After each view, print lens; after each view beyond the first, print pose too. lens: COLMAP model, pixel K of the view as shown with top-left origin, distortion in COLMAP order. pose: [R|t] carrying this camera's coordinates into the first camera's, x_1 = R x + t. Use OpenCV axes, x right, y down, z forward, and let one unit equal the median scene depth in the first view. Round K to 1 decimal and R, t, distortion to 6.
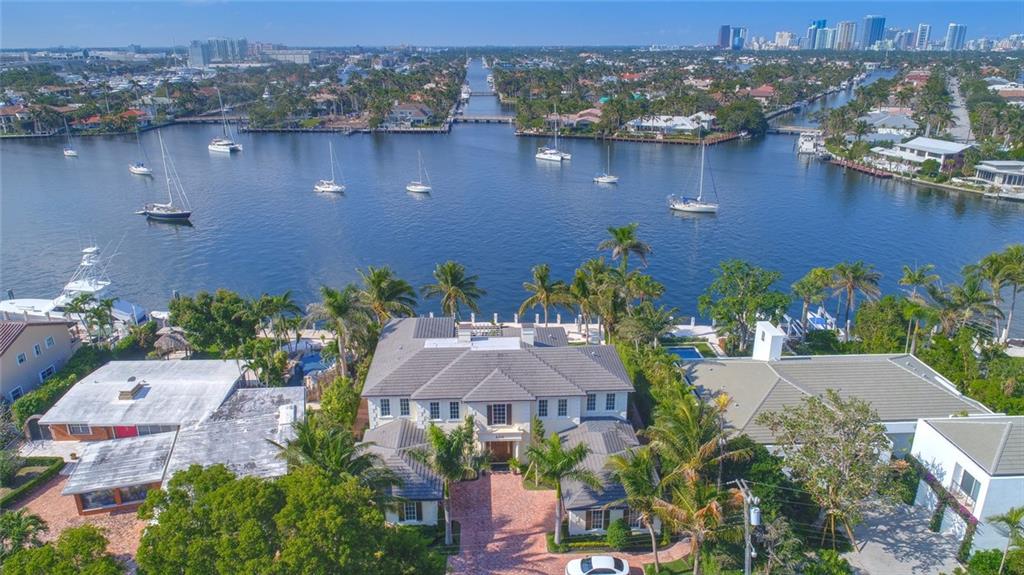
lens RADIAL K [[679.5, 0, 504.6], [0, 679.5, 286.6], [0, 0, 1]] dist [-0.009039, 0.004887]
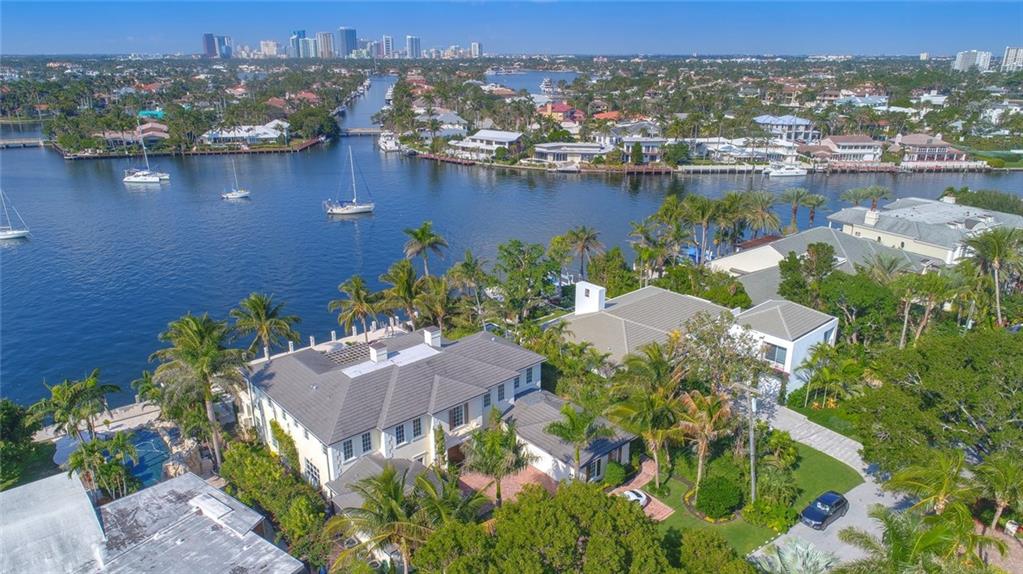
lens RADIAL K [[678.8, 0, 484.7], [0, 678.8, 284.9], [0, 0, 1]] dist [-0.009039, 0.004887]
pose [[0.781422, -0.197097, 0.592058, -0.152587], [0.204948, 0.977236, 0.054824, -0.014488], [-0.589386, 0.078501, 0.804029, 0.042292]]
